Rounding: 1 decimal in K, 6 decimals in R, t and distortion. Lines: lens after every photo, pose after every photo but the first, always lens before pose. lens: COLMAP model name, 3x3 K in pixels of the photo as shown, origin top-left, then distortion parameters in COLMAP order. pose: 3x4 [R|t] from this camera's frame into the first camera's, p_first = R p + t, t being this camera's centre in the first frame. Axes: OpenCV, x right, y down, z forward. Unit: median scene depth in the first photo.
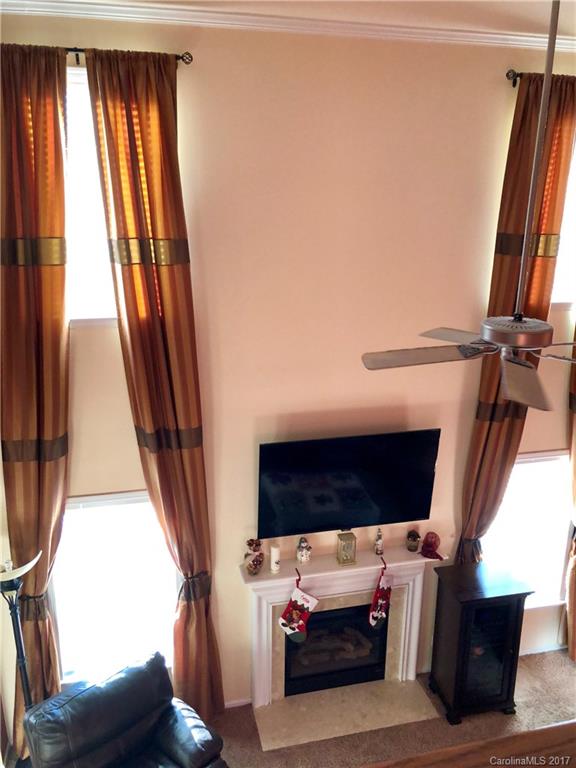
lens RADIAL K [[630.1, 0, 293.7], [0, 630.1, 376.8], [0, 0, 1]] dist [0.032965, -0.038482]
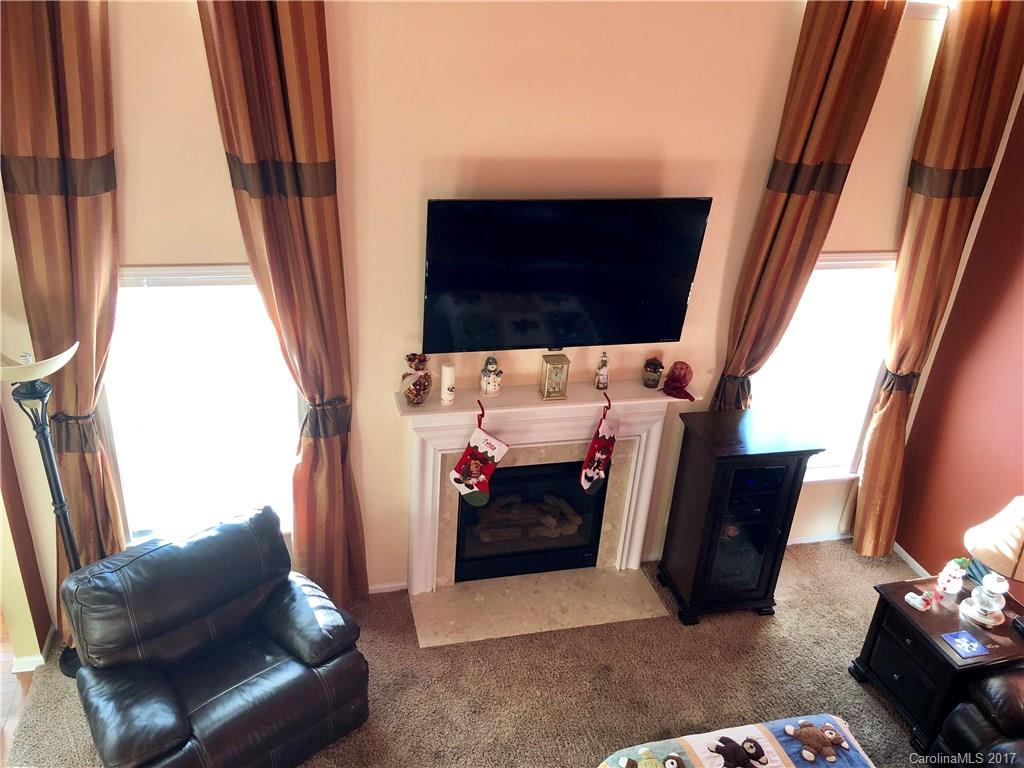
lens RADIAL K [[840.1, 0, 522.1], [0, 840.1, 383.0], [0, 0, 1]] dist [0.032965, -0.038482]
pose [[0.998082, 0.047551, 0.039651, 0.014099], [-0.054165, 0.980833, 0.187169, 0.114992], [-0.029991, -0.188958, 0.981527, 0.124212]]
